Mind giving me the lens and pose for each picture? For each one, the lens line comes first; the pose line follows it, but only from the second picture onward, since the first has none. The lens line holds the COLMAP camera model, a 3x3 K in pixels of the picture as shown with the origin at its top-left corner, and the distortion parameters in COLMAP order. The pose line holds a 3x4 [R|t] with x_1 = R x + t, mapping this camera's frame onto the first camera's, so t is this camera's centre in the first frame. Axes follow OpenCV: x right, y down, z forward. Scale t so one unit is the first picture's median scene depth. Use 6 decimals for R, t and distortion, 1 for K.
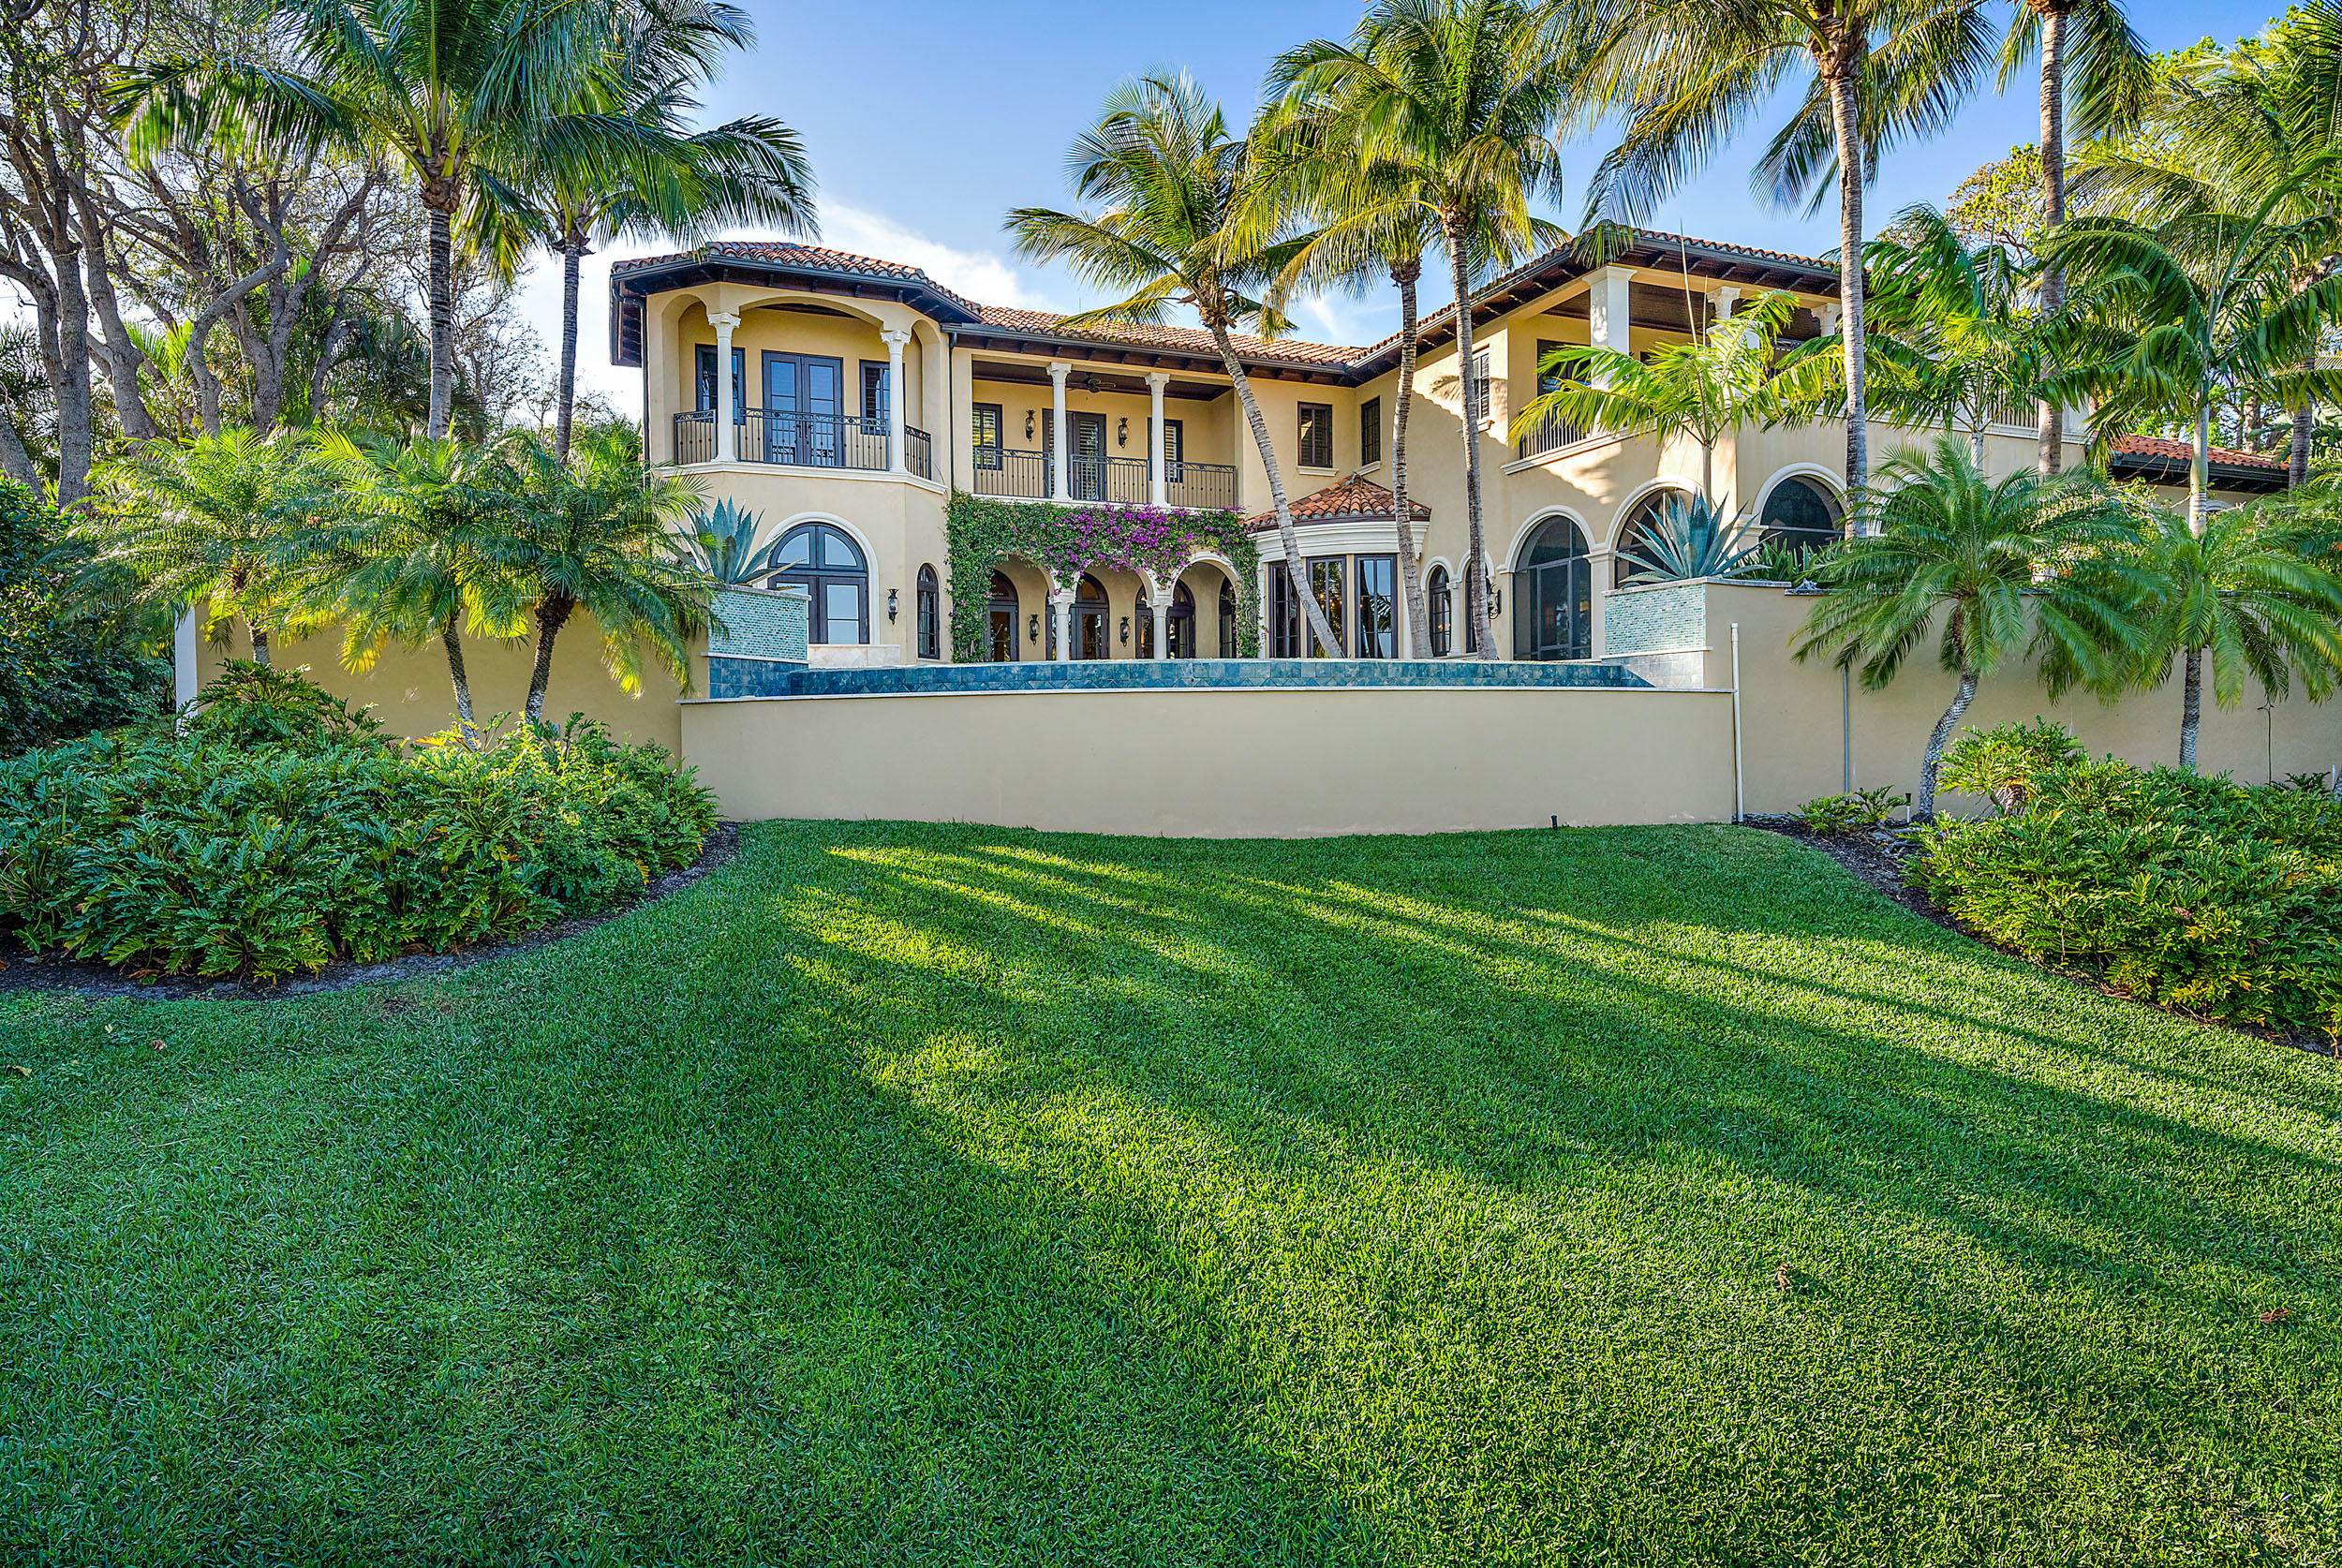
lens RADIAL K [[1354.3, 0, 1170.7], [0, 1354.3, 773.1], [0, 0, 1]] dist [-0.002567, 0.001676]
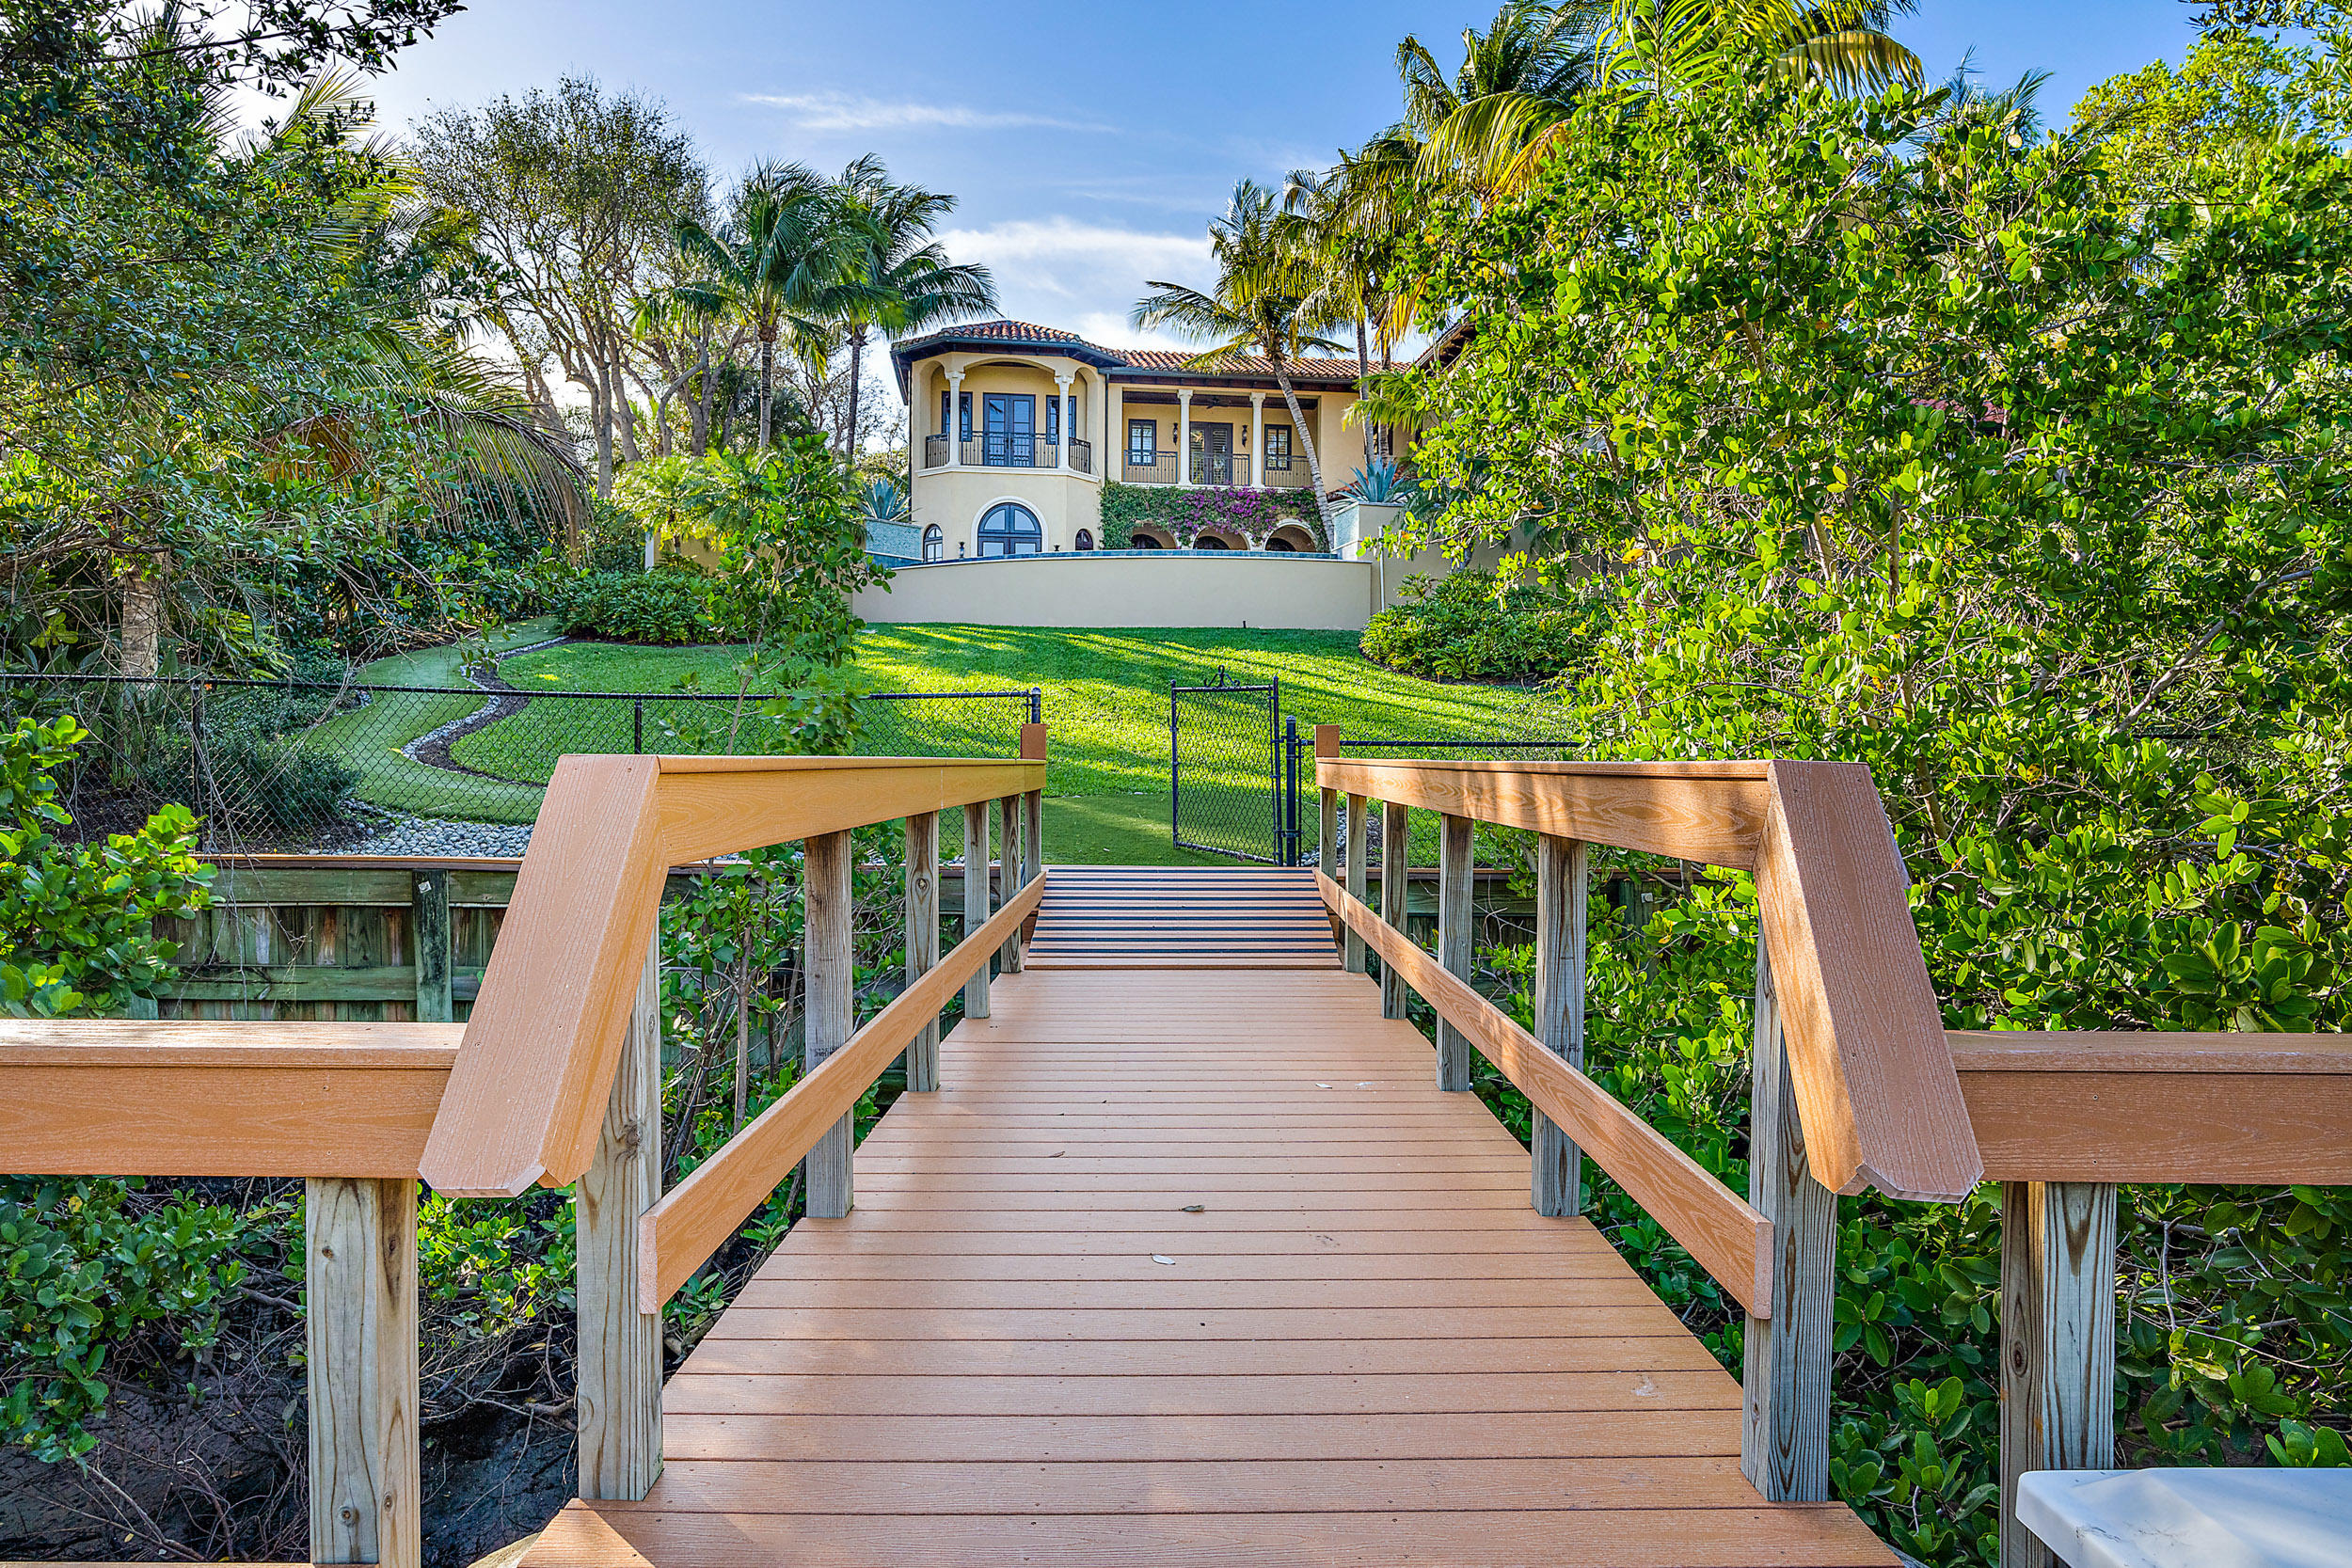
lens RADIAL K [[1360.0, 0, 1179.2], [0, 1360.0, 780.3], [0, 0, 1]] dist [-0.002567, 0.001676]
pose [[0.965080, 0.021871, -0.261040, 0.320368], [-0.022240, 0.999751, 0.001543, 0.118239], [0.261009, 0.004316, 0.965327, -0.422676]]
